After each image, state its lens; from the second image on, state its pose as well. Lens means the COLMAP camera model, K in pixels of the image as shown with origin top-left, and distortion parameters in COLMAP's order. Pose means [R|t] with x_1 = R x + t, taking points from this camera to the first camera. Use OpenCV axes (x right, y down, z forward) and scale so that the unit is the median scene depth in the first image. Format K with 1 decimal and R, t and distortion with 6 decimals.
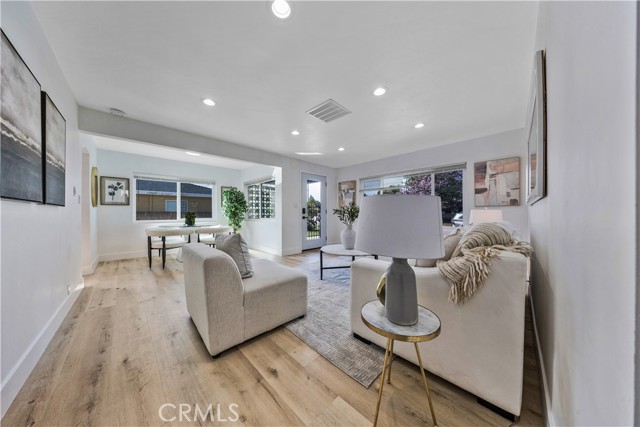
lens RADIAL K [[194.7, 0, 318.9], [0, 194.7, 213.6], [0, 0, 1]] dist [-0.009269, -0.000341]
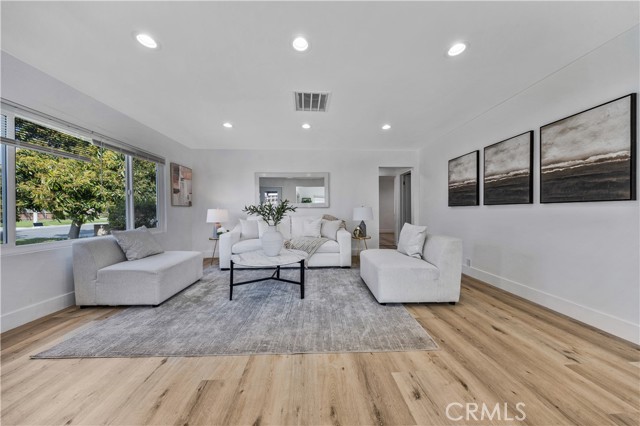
lens RADIAL K [[194.7, 0, 320.7], [0, 194.7, 212.1], [0, 0, 1]] dist [-0.009269, -0.000341]
pose [[-0.746702, 0.001124, 0.665157, -0.339068], [0.013361, 0.999822, 0.013310, -0.005662], [-0.665024, 0.018825, -0.746585, 0.946895]]
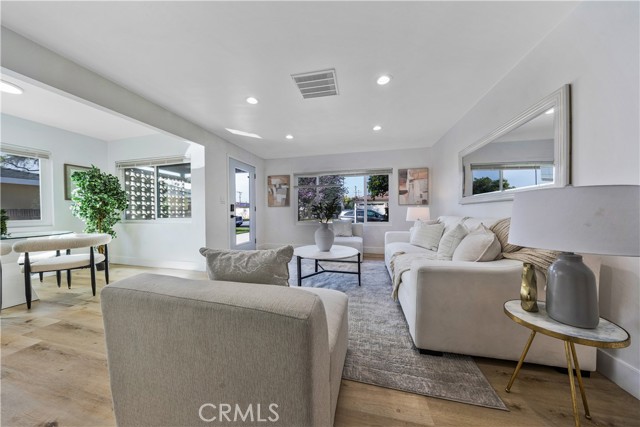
lens RADIAL K [[194.7, 0, 318.0], [0, 194.7, 214.7], [0, 0, 1]] dist [-0.009269, -0.000341]
pose [[0.847515, -0.011436, 0.530648, -0.215347], [0.003854, 0.999874, 0.015393, 0.003070], [-0.530757, -0.011001, 0.847453, 0.174498]]
